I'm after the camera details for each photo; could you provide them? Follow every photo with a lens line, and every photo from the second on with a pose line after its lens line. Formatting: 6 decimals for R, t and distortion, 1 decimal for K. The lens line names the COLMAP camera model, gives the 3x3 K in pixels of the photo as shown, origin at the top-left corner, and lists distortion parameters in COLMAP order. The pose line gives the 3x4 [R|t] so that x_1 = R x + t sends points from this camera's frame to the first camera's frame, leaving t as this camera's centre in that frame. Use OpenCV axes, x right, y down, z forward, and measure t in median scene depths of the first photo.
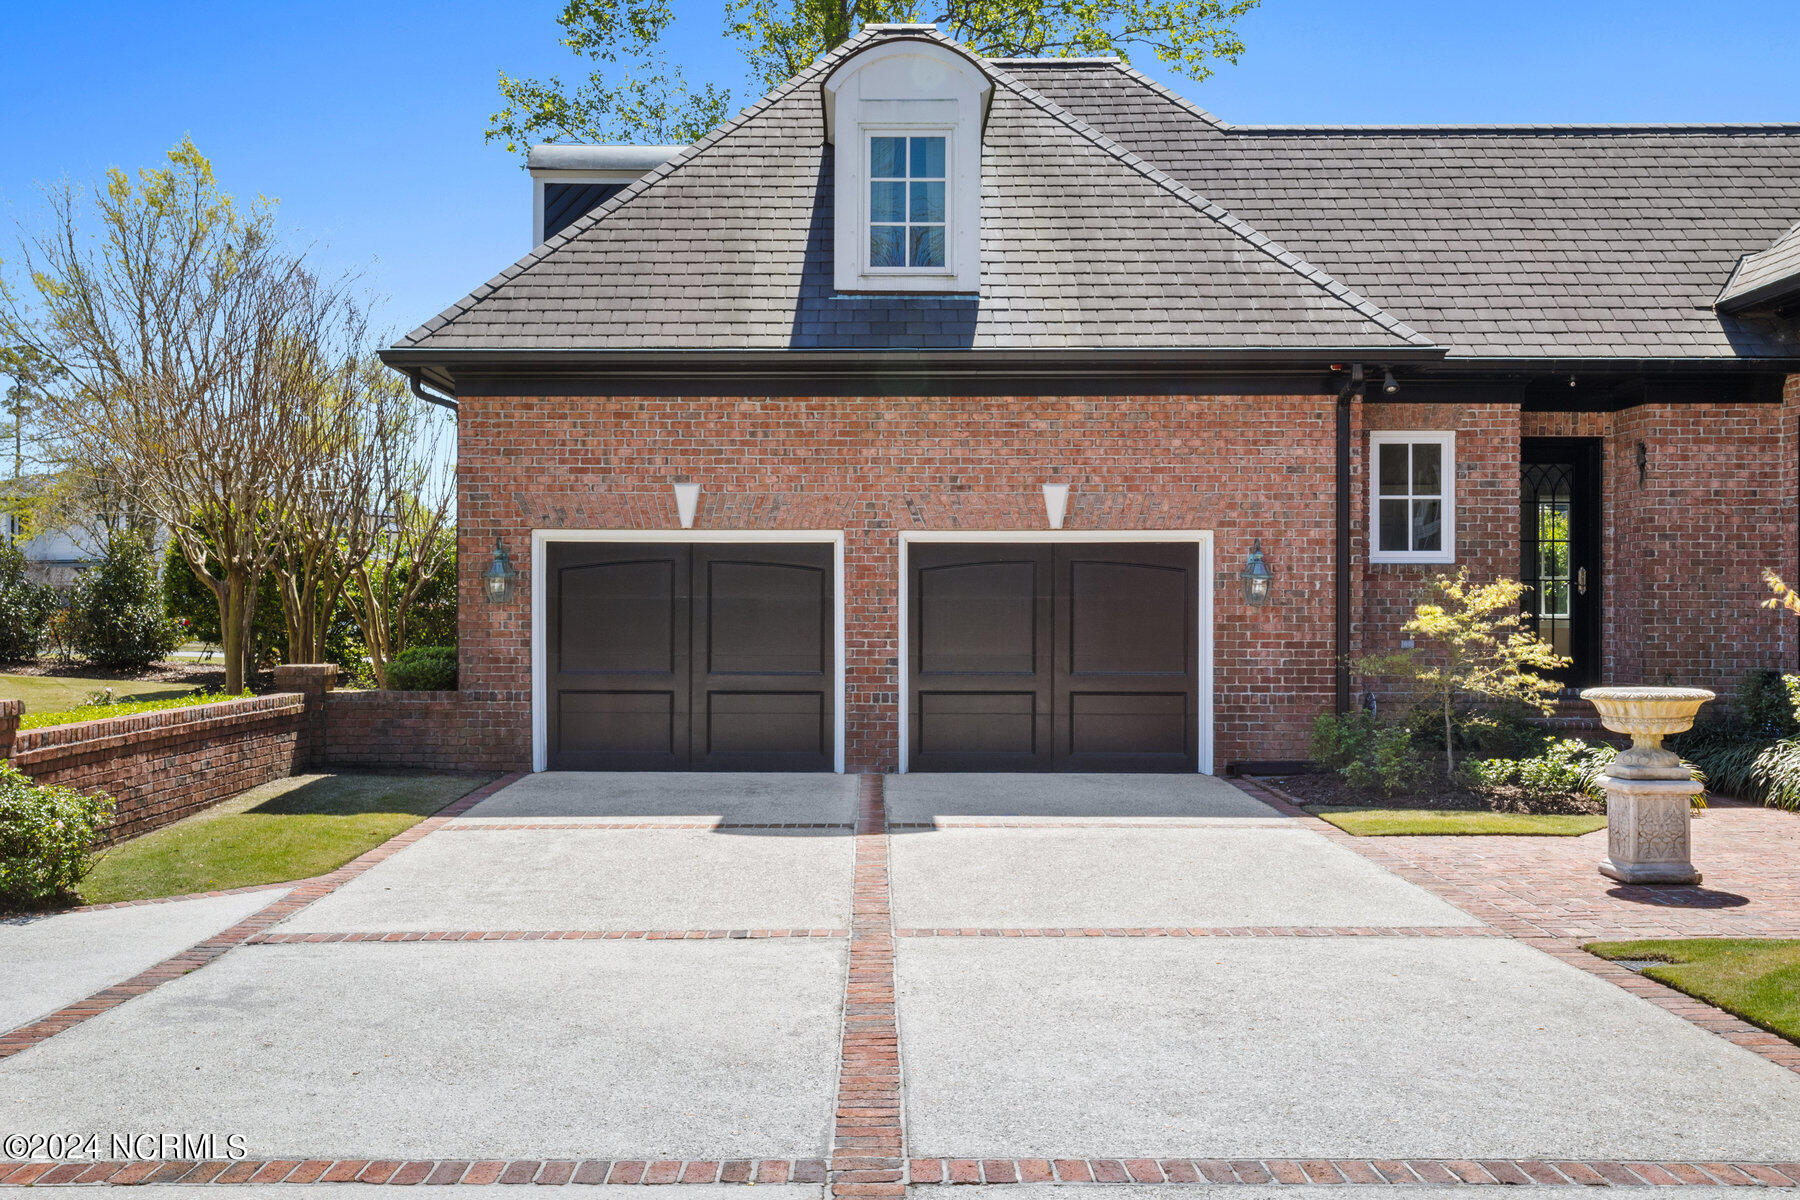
lens RADIAL K [[1730.9, 0, 889.0], [0, 1730.9, 605.1], [0, 0, 1]] dist [0.002240, 0.000000]
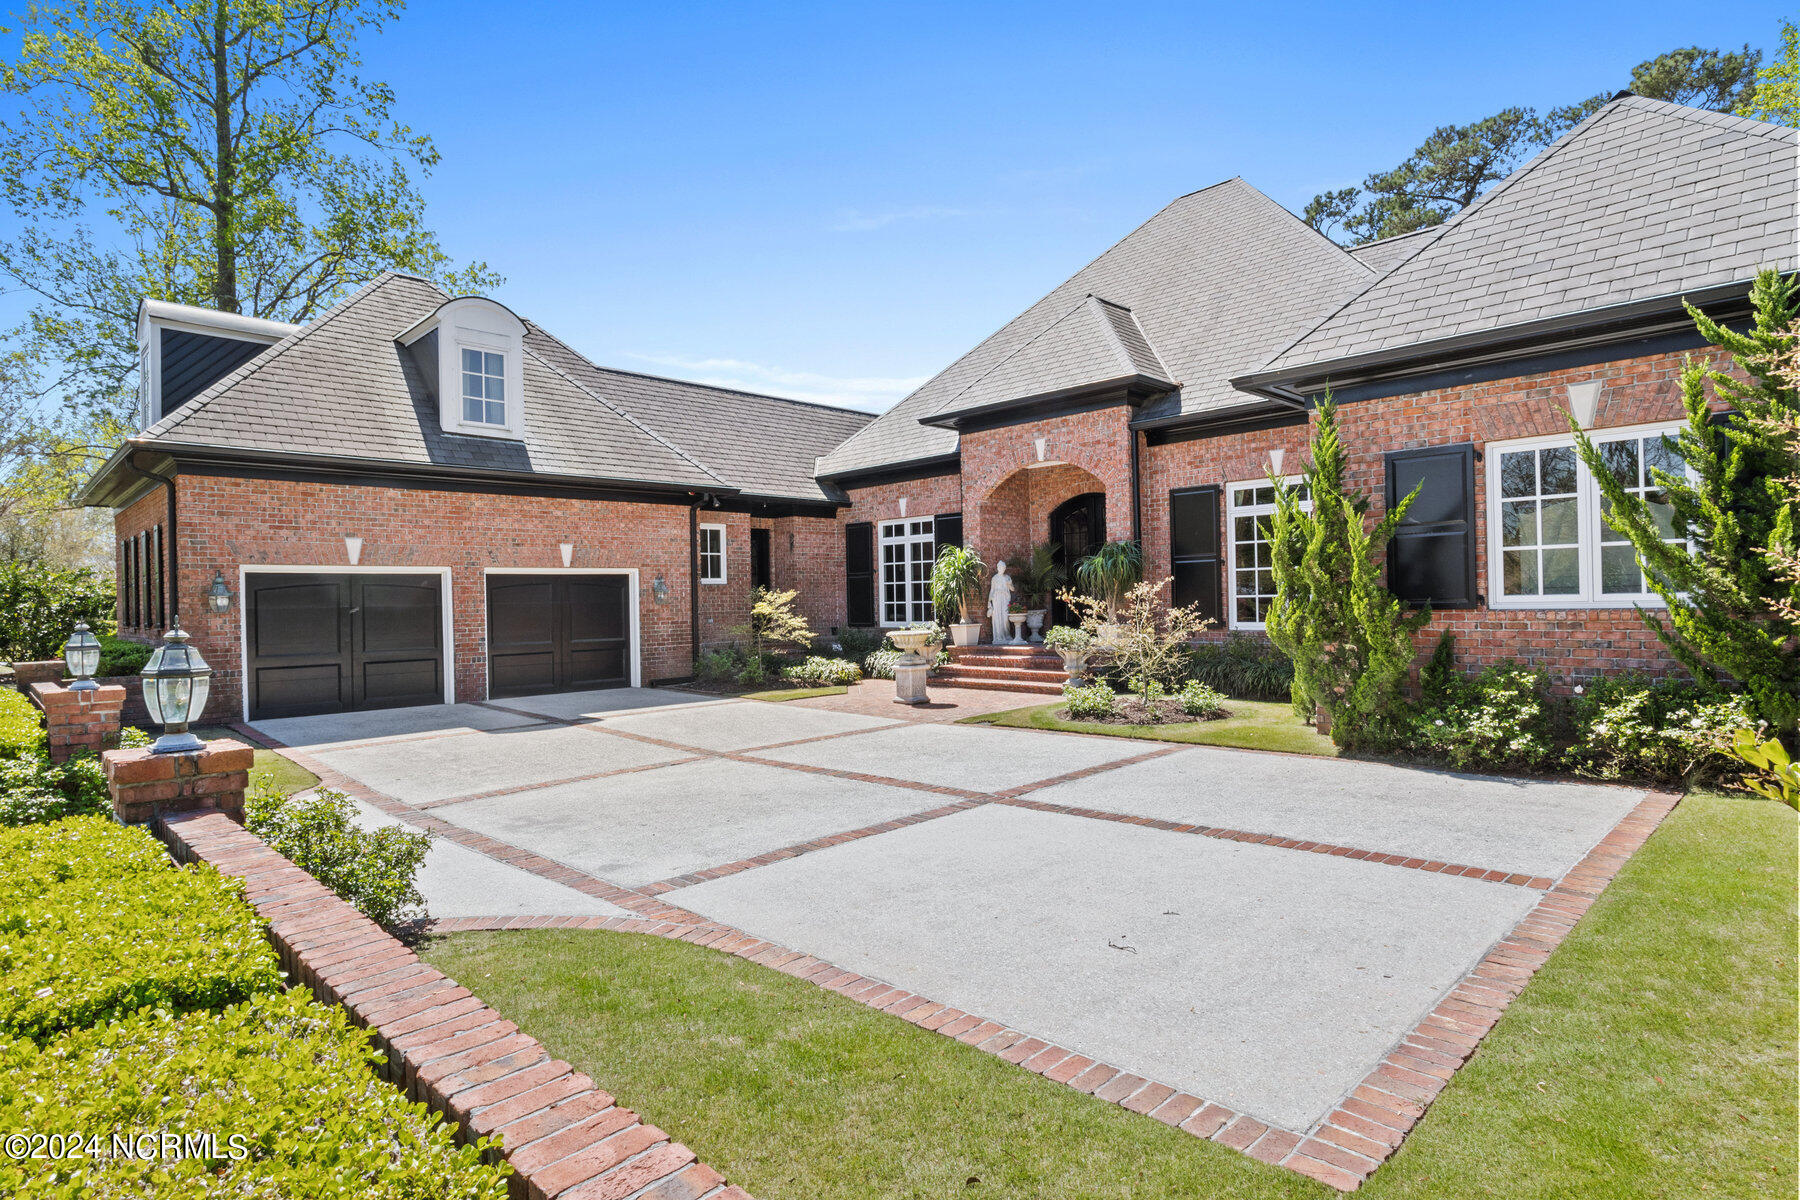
lens RADIAL K [[961.3, 0, 894.1], [0, 961.3, 586.1], [0, 0, 1]] dist [0.000635, 0.000732]
pose [[0.695983, -0.005999, 0.718034, -0.417504], [0.020377, 0.999727, -0.011399, -0.002989], [-0.717769, 0.022565, 0.695915, -0.010869]]
